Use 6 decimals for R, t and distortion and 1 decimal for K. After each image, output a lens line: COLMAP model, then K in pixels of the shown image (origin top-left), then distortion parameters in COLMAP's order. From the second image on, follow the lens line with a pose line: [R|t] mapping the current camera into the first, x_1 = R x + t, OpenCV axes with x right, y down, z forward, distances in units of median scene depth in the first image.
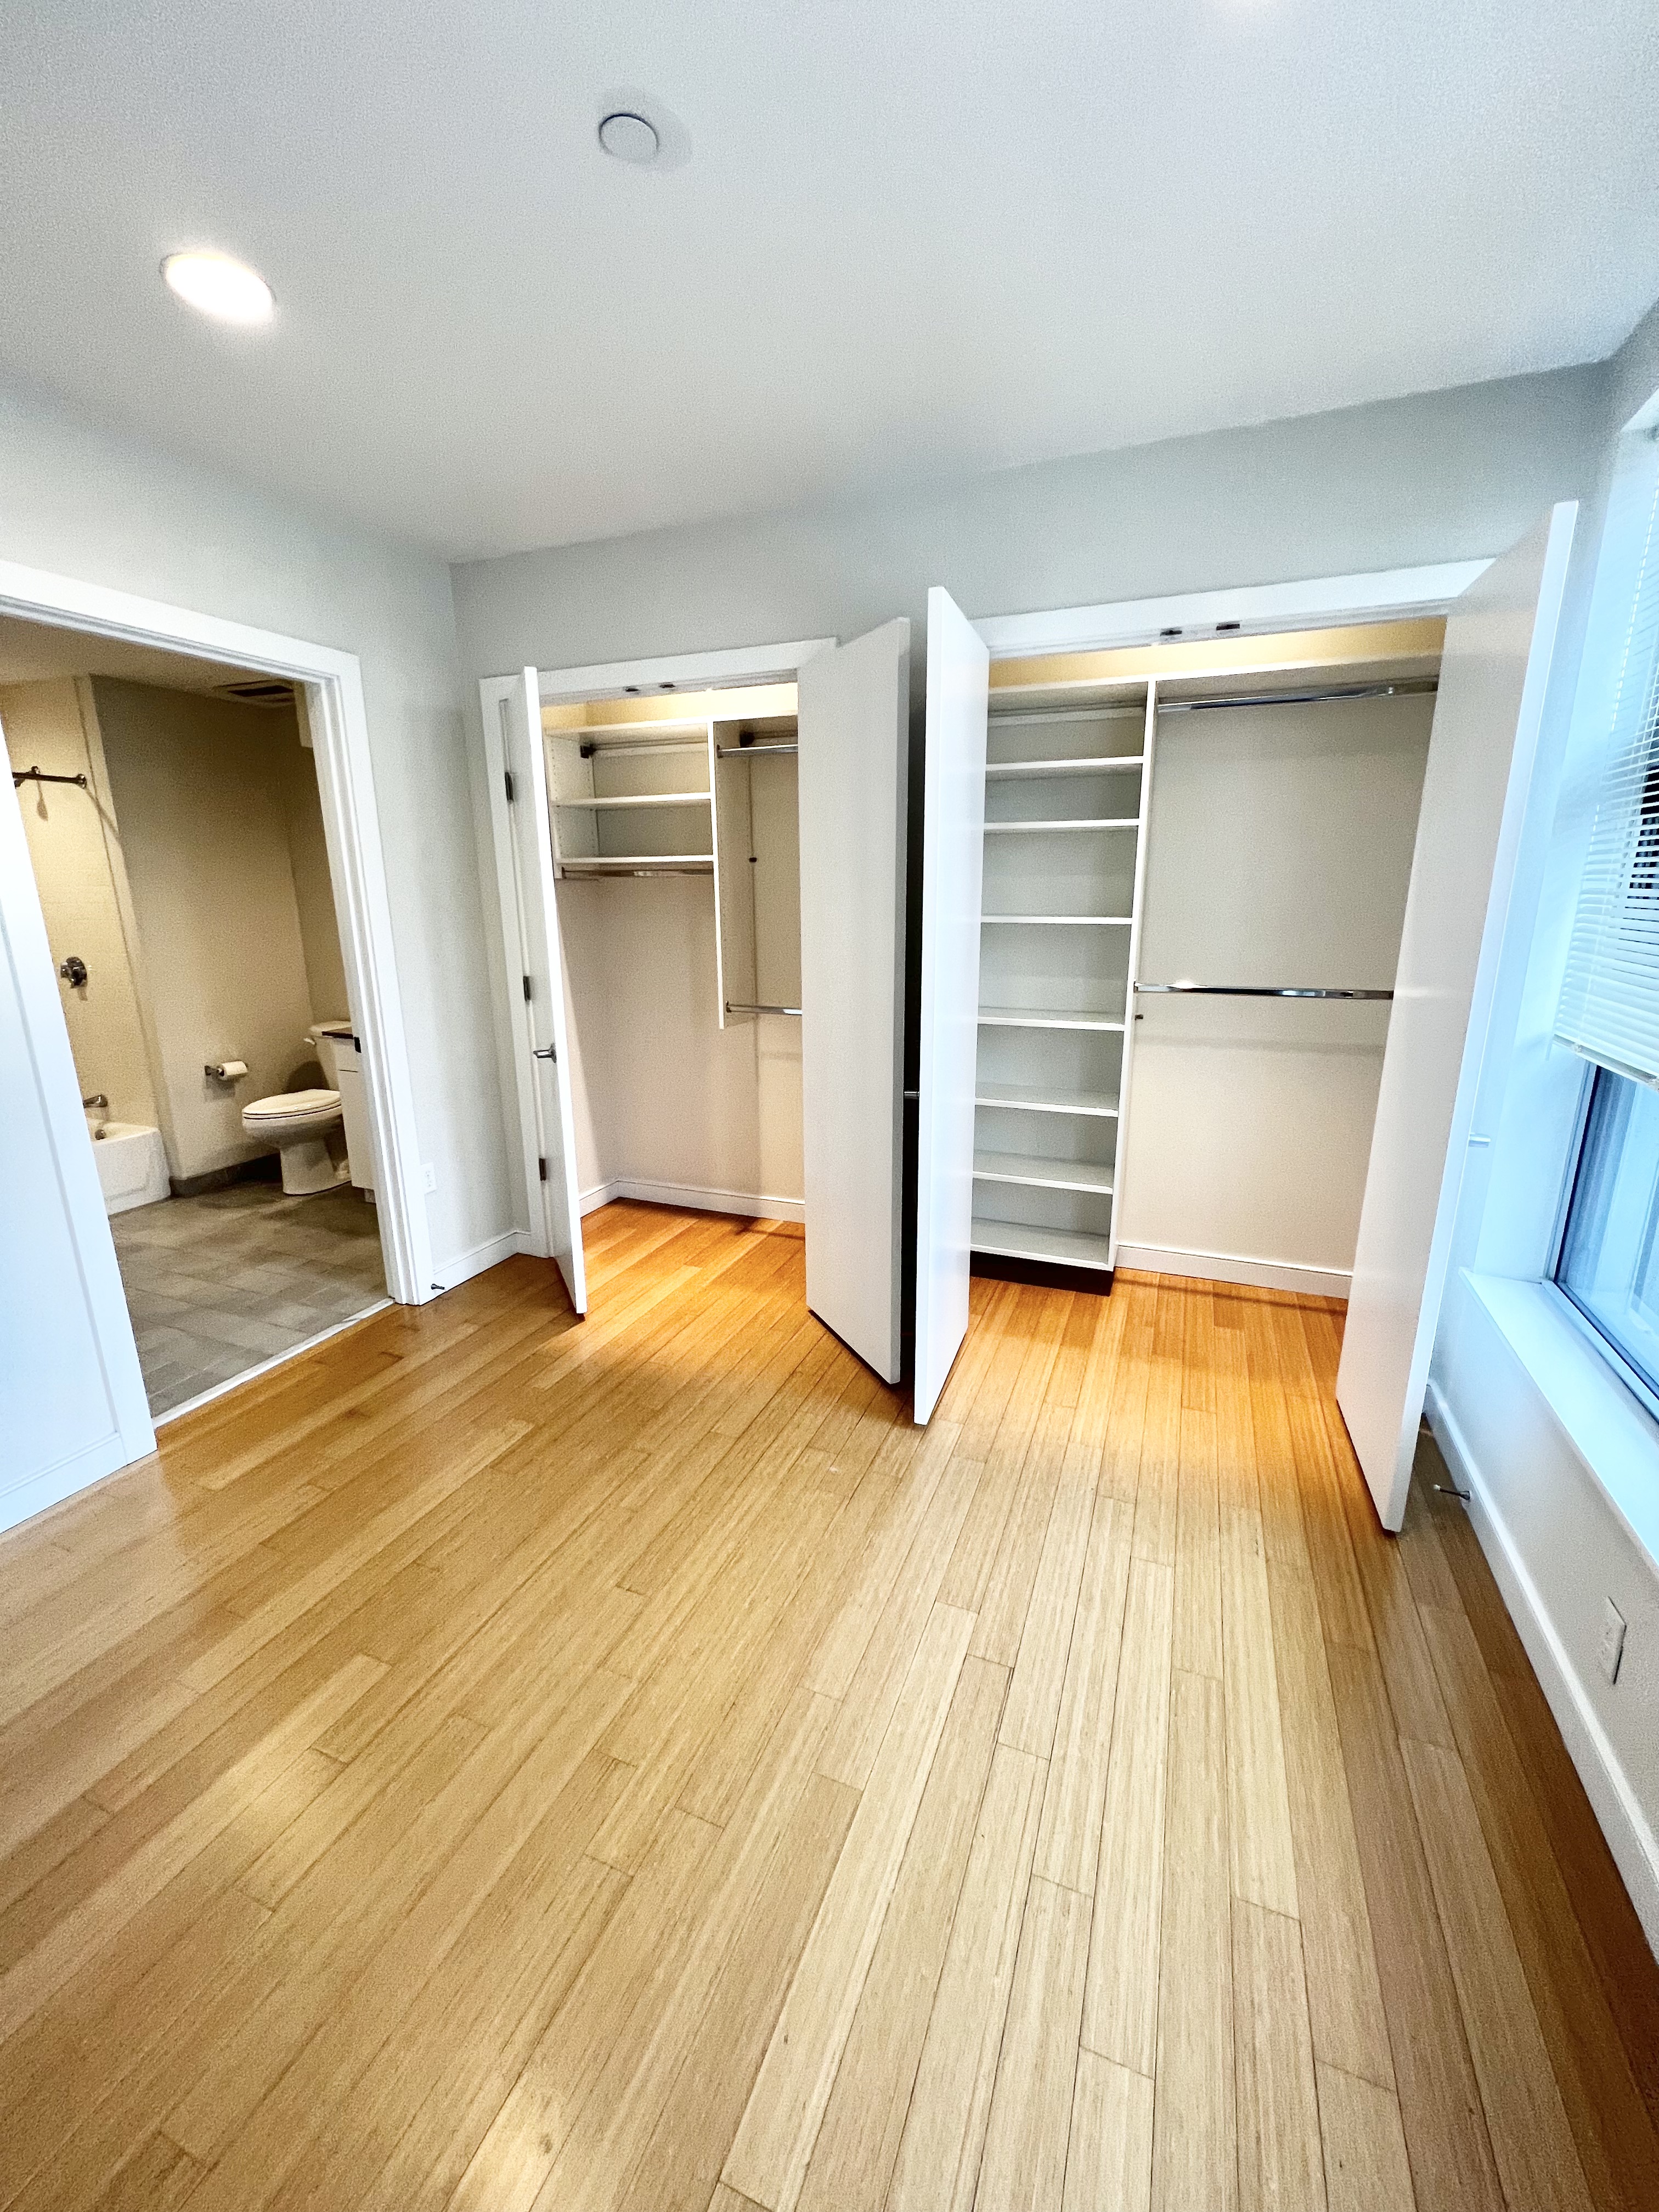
lens RADIAL K [[891.0, 0, 829.5], [0, 891.0, 1106.0], [0, 0, 1]] dist [-0.004078, -0.000259]
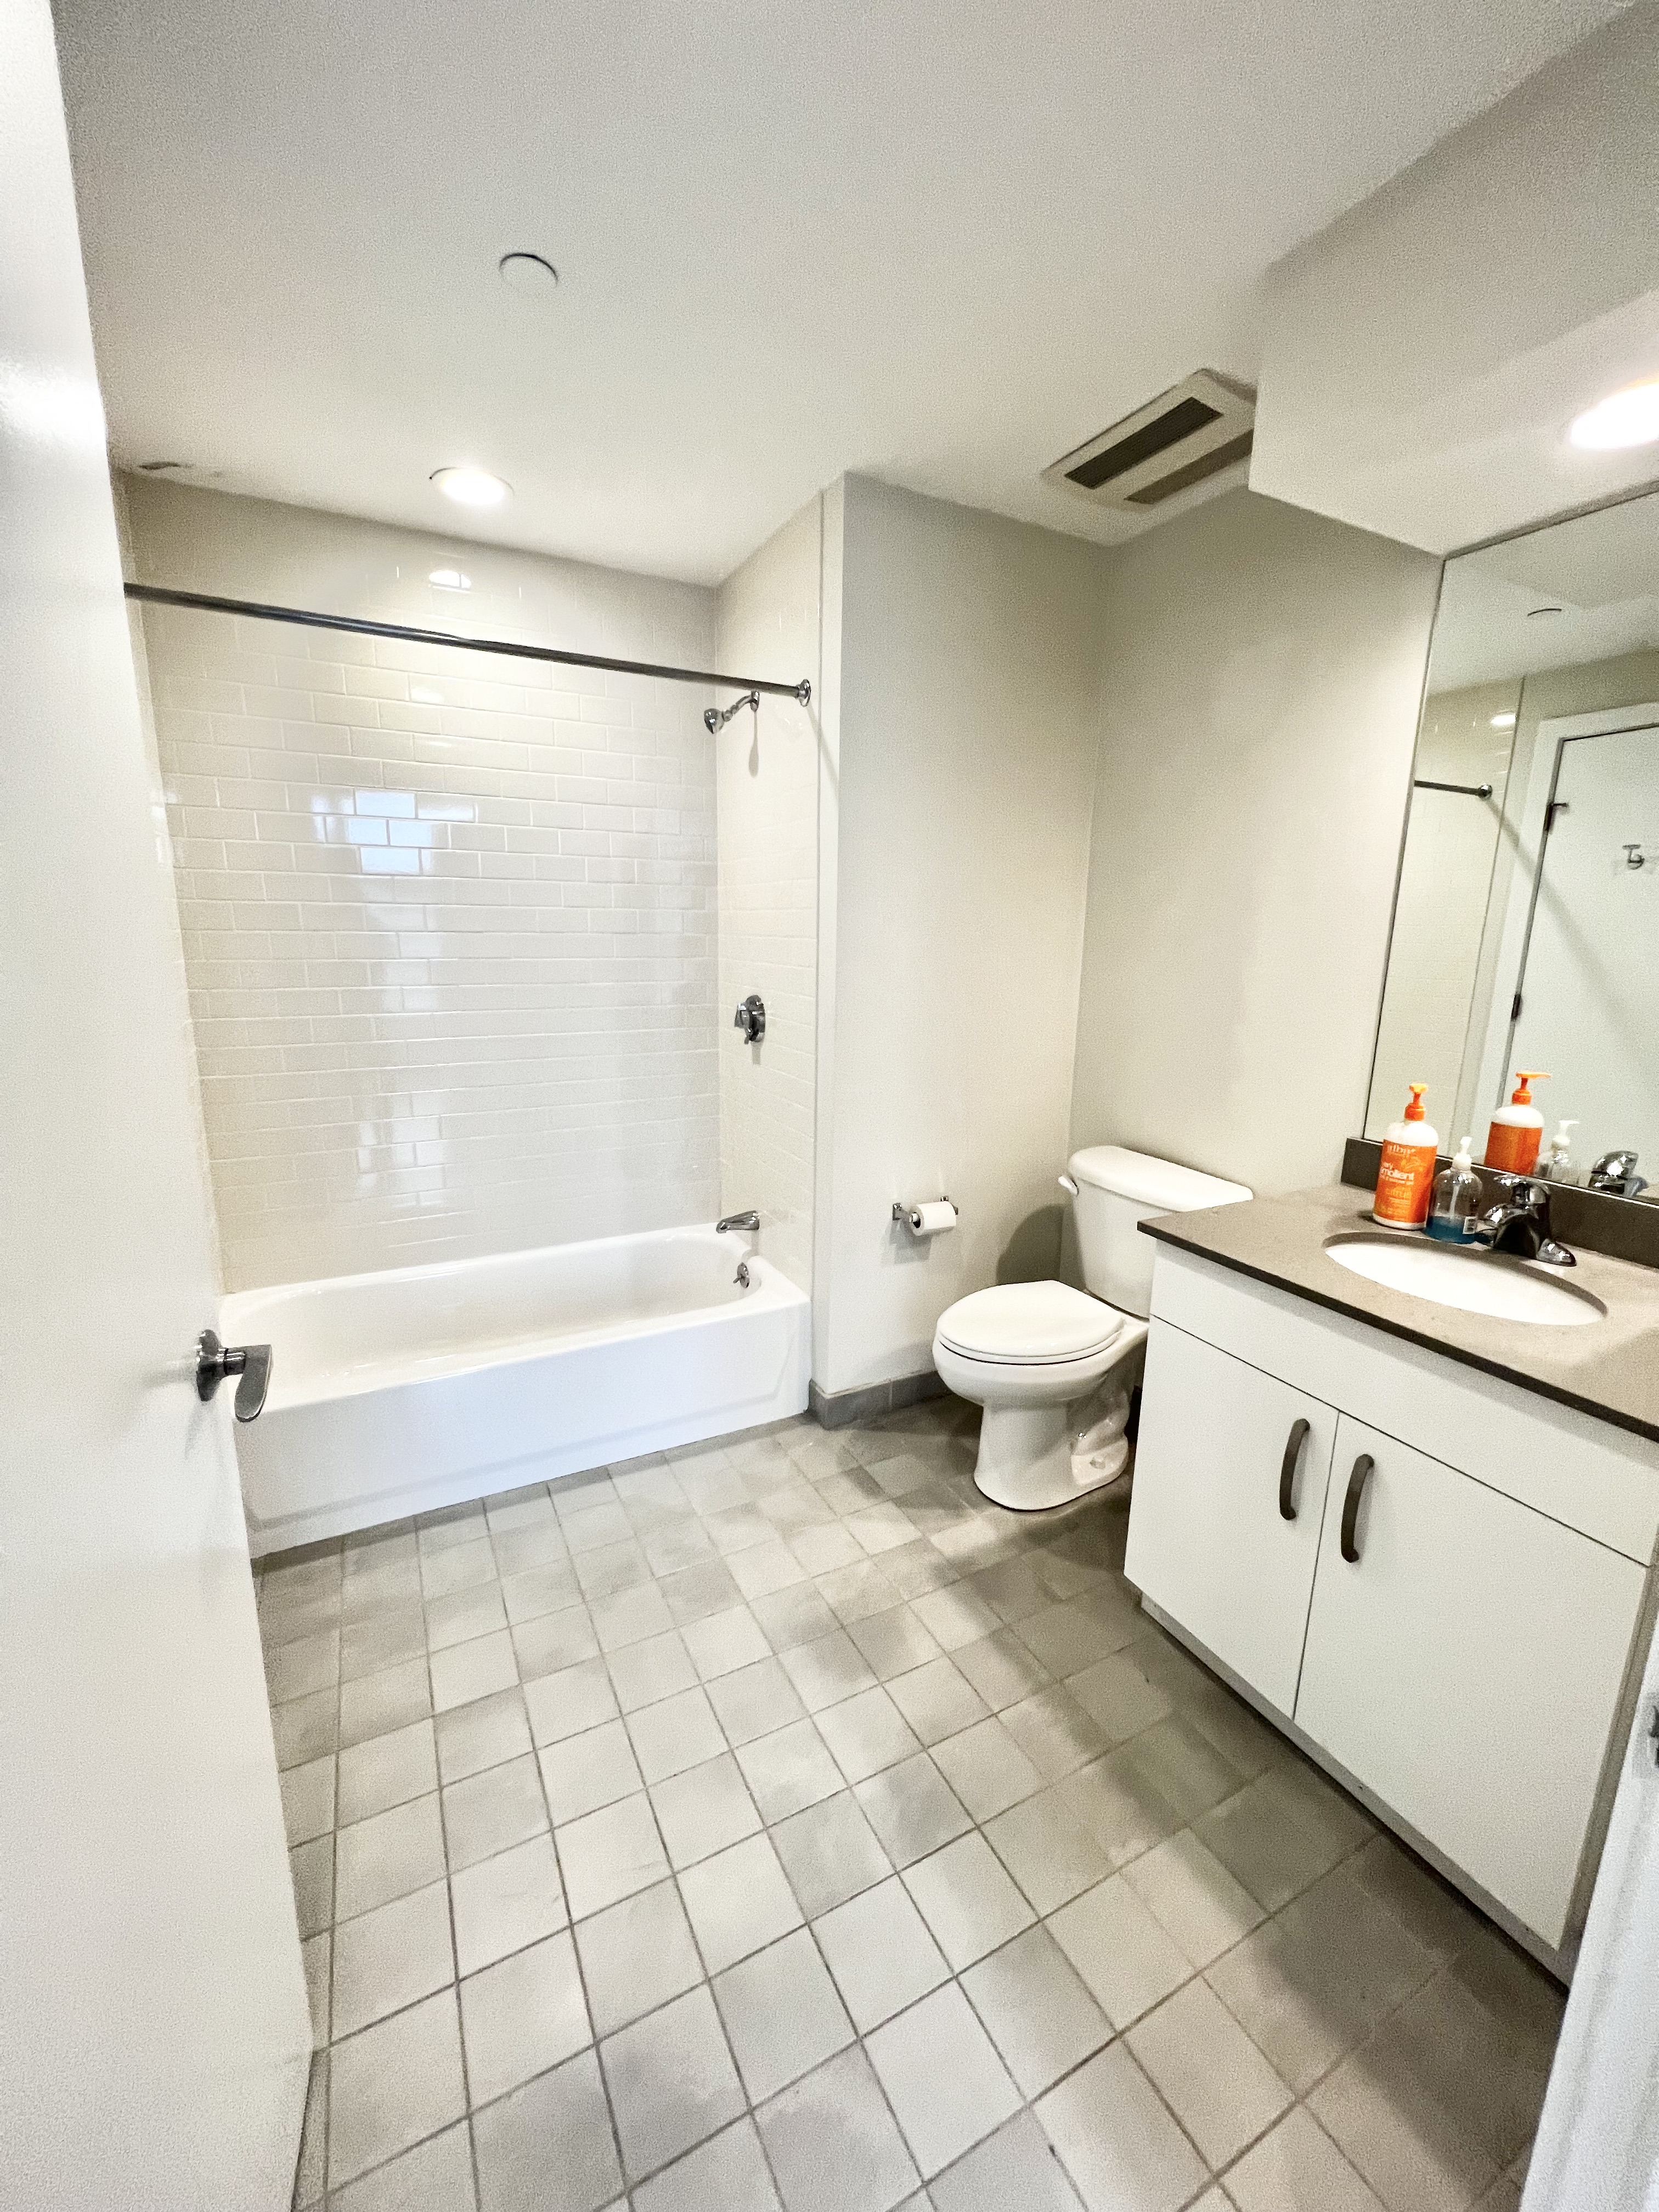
lens RADIAL K [[889.9, 0, 829.5], [0, 889.9, 1106.0], [0, 0, 1]] dist [-0.000264, -0.000032]
pose [[0.763661, 0.150874, -0.627741, -0.397351], [-0.176003, 0.984134, 0.022420, -0.112229], [0.621164, 0.093363, 0.778099, 0.541465]]
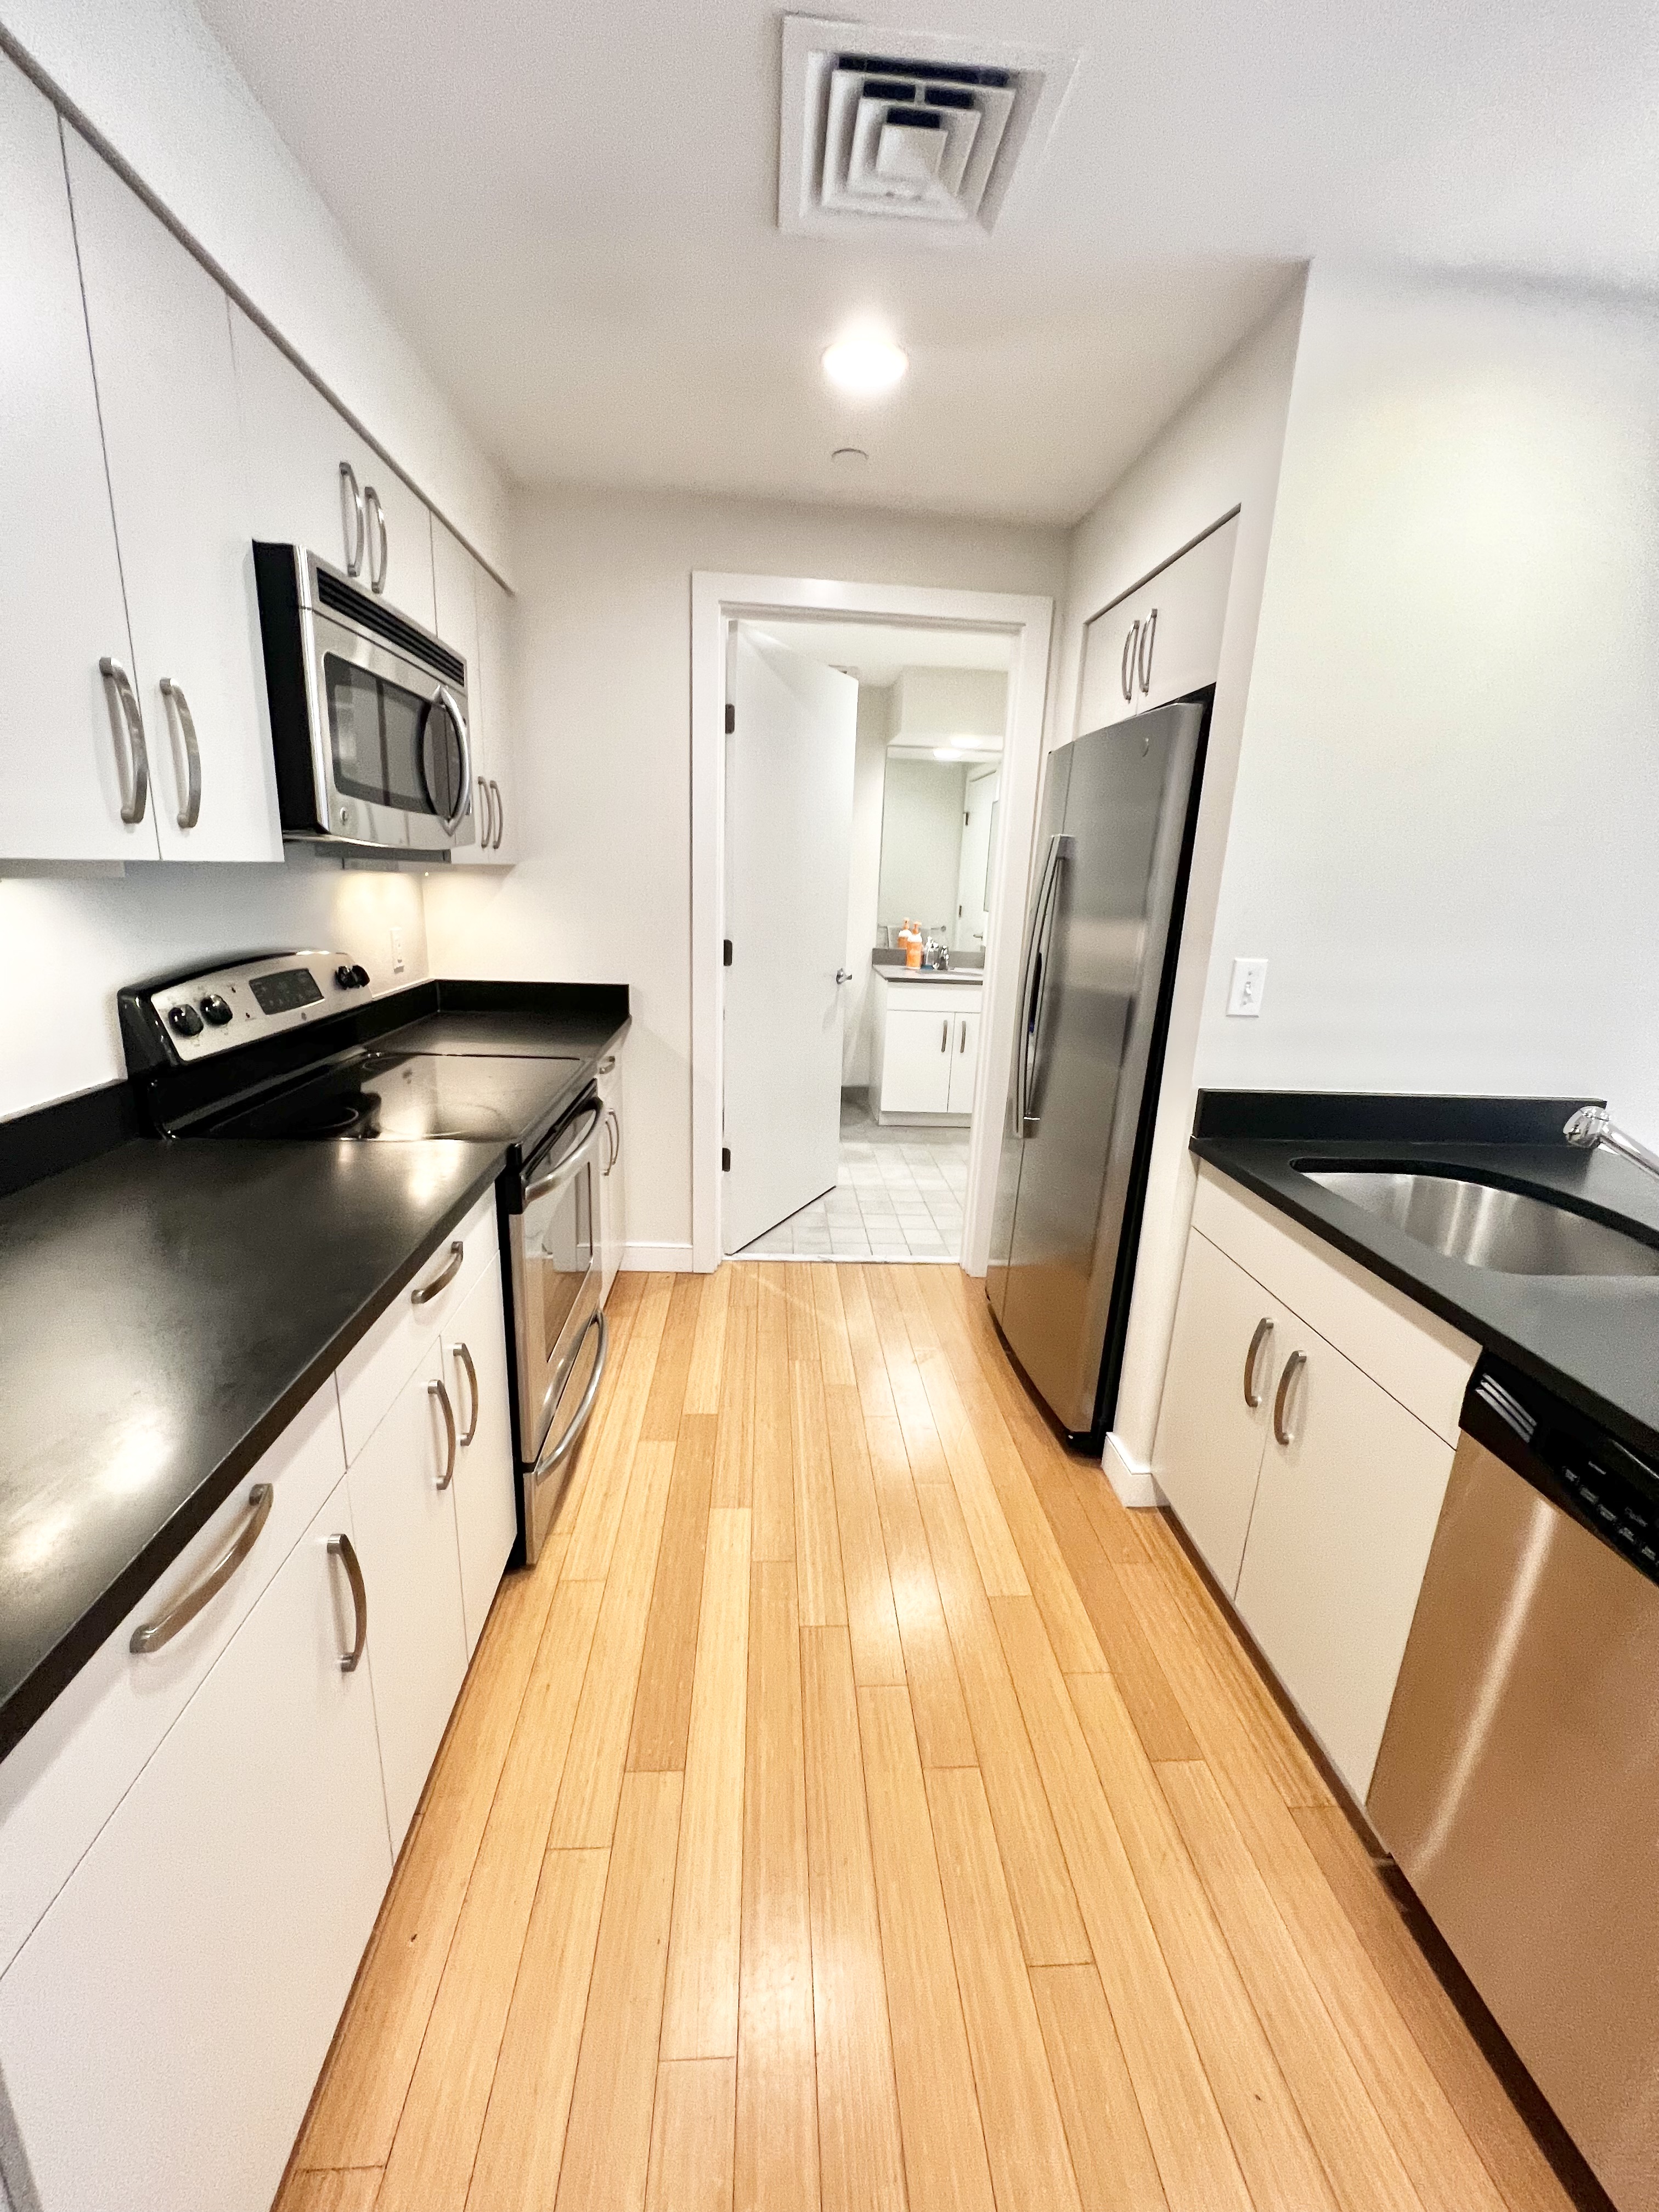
lens RADIAL K [[889.9, 0, 829.5], [0, 889.9, 1106.0], [0, 0, 1]] dist [-0.000264, -0.000032]
pose [[0.899667, -0.067601, 0.431310, -1.057450], [0.058022, 0.997689, 0.035343, 0.034600], [-0.432703, -0.006771, 0.901511, -0.017385]]
